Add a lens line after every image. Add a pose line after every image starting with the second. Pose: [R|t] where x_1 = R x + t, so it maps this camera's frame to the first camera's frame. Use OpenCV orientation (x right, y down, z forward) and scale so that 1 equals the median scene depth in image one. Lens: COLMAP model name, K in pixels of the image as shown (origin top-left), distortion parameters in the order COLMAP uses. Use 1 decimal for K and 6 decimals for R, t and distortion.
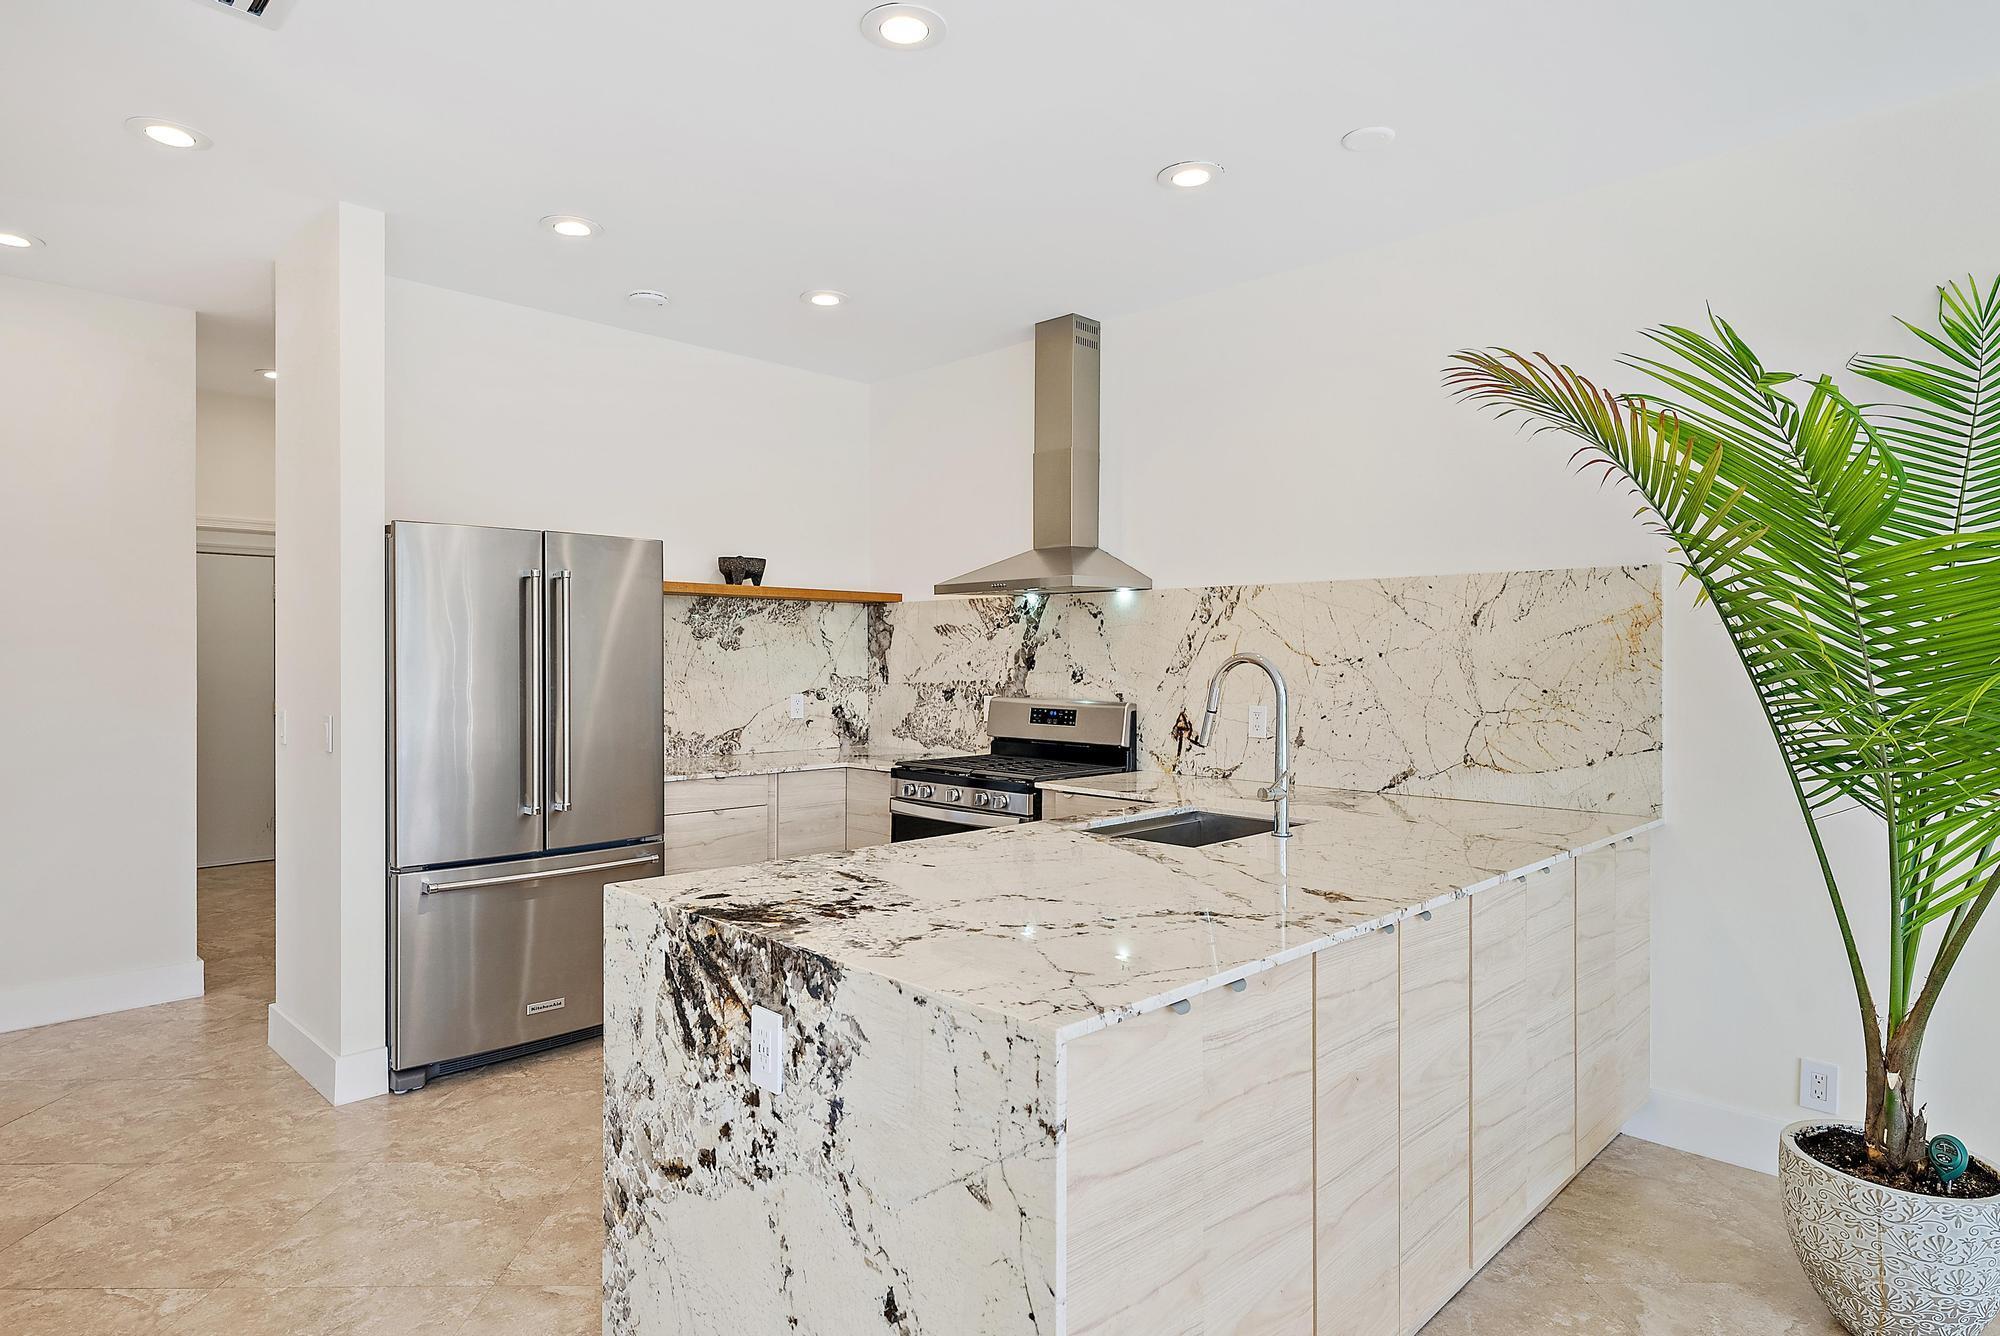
lens RADIAL K [[1137.2, 0, 1000.0], [0, 1137.2, 668.0], [0, 0, 1]] dist [-0.004889, -0.000804]
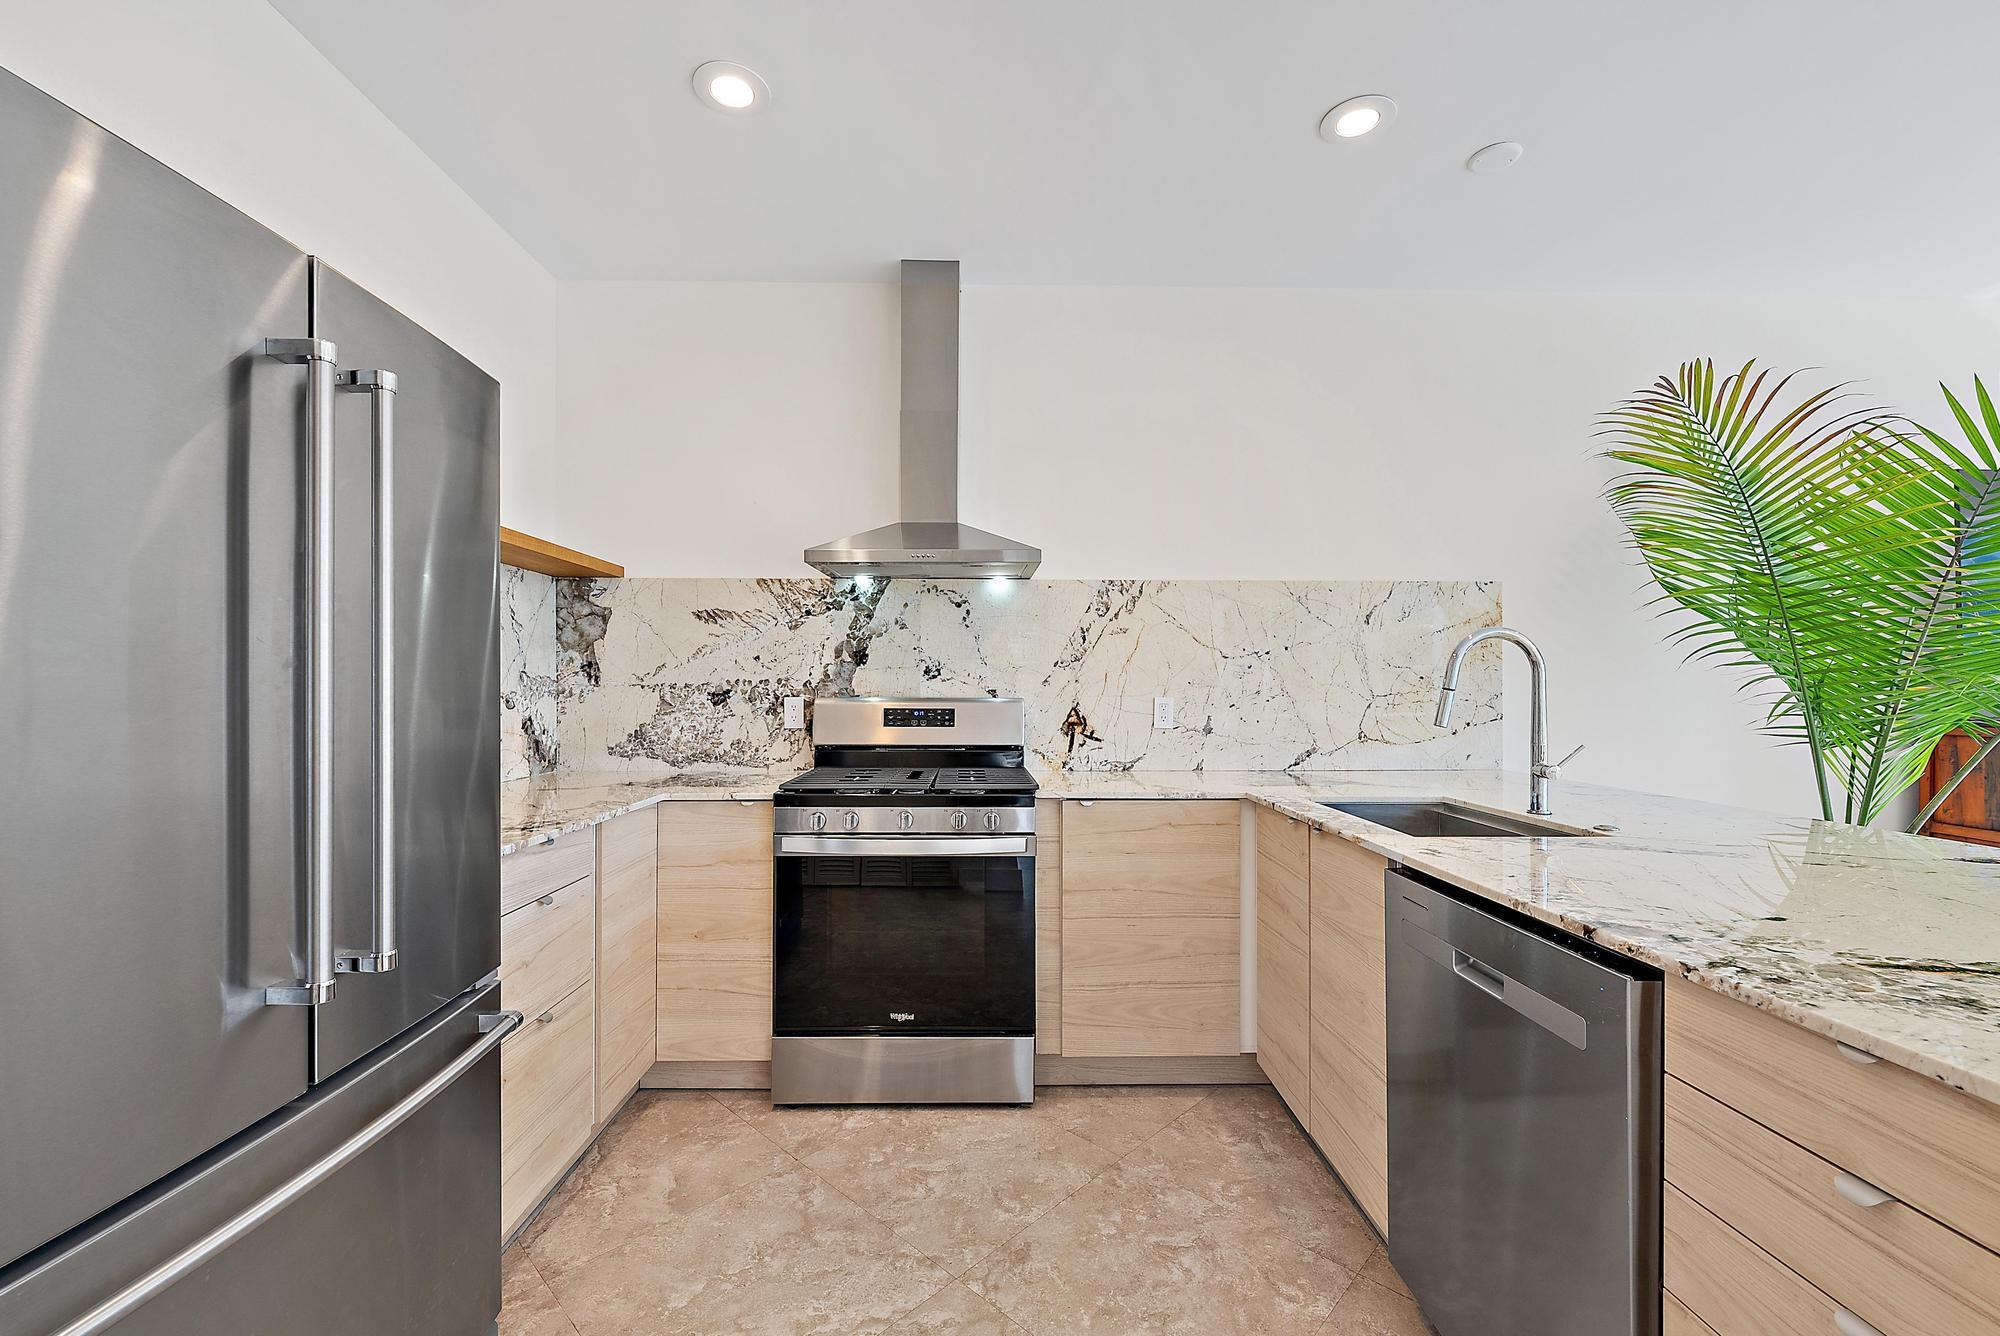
lens RADIAL K [[824.1, 0, 1000.0], [0, 824.1, 668.0], [0, 0, 1]] dist [-0.001298, -0.000164]
pose [[0.689723, 0.014357, 0.723931, -0.369090], [0.008454, 0.999576, -0.027879, 0.023099], [-0.724024, 0.025349, 0.689309, 0.522375]]
